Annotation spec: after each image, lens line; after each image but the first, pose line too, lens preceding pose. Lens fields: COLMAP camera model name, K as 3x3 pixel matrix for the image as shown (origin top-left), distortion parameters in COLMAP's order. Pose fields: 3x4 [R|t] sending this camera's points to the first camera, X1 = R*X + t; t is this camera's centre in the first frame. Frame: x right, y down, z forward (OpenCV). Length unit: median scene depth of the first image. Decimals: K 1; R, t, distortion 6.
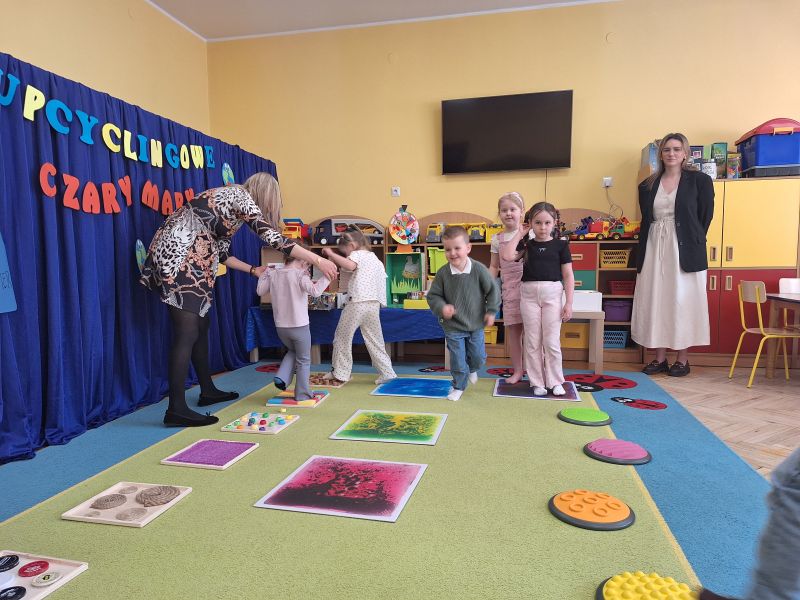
lens RADIAL K [[551.2, 0, 389.9], [0, 551.2, 313.8], [0, 0, 1]] dist [0.069526, -0.072140]
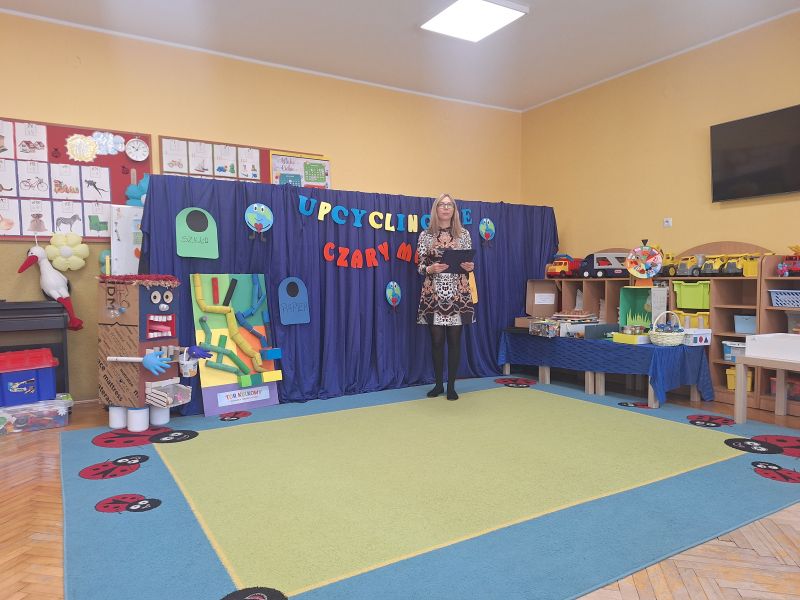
lens RADIAL K [[551.2, 0, 389.0], [0, 551.2, 309.4], [0, 0, 1]] dist [0.069526, -0.072140]
pose [[0.683980, 0.044416, -0.728147, 0.558403], [-0.069019, 0.997607, -0.003980, -0.040744], [0.726228, 0.052978, 0.685409, -0.045018]]
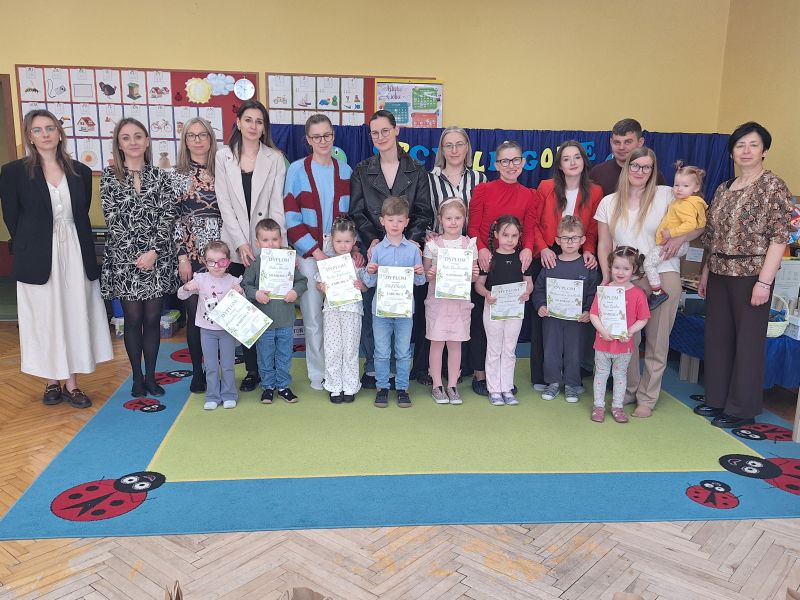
lens RADIAL K [[710.1, 0, 396.8], [0, 710.1, 317.0], [0, 0, 1]] dist [0.091869, -0.149115]
pose [[0.302668, 0.215617, -0.928387, 1.026211], [-0.117234, 0.975100, 0.188246, -0.191794], [0.945859, 0.051862, 0.320409, 0.197620]]
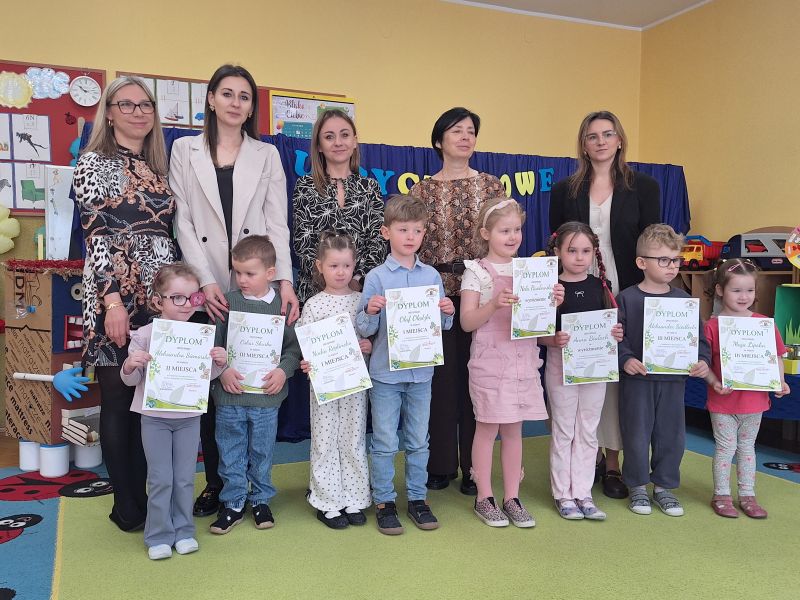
lens RADIAL K [[710.5, 0, 401.1], [0, 710.5, 311.3], [0, 0, 1]] dist [0.105348, -0.170121]
pose [[0.586698, 0.058597, -0.807683, 0.539245], [-0.085541, 0.996283, 0.010143, -0.056420], [0.805275, 0.063139, 0.589530, 0.115964]]
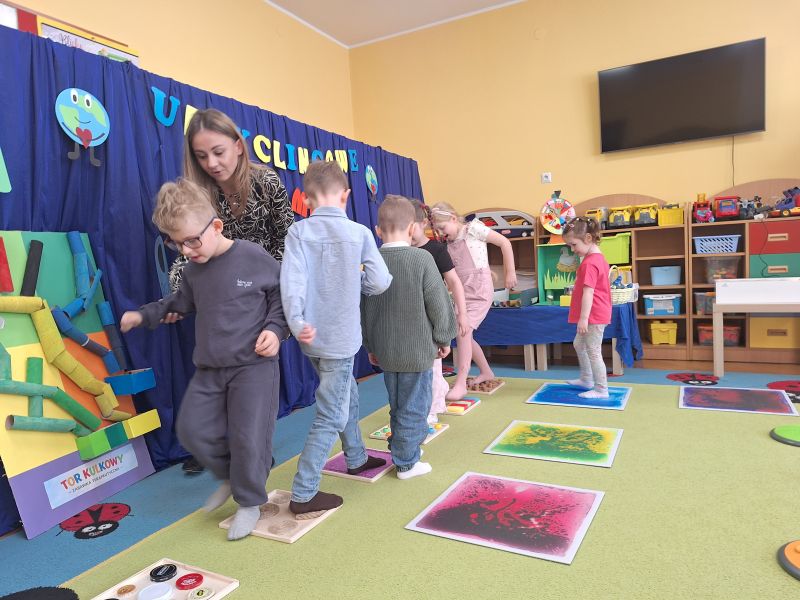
lens RADIAL K [[551.2, 0, 383.2], [0, 551.2, 309.8], [0, 0, 1]] dist [0.069526, -0.072140]
pose [[0.963309, -0.026476, -0.267087, -0.012690], [0.025149, 0.999649, -0.008392, -0.002749], [0.267215, 0.001367, 0.963636, 0.055914]]
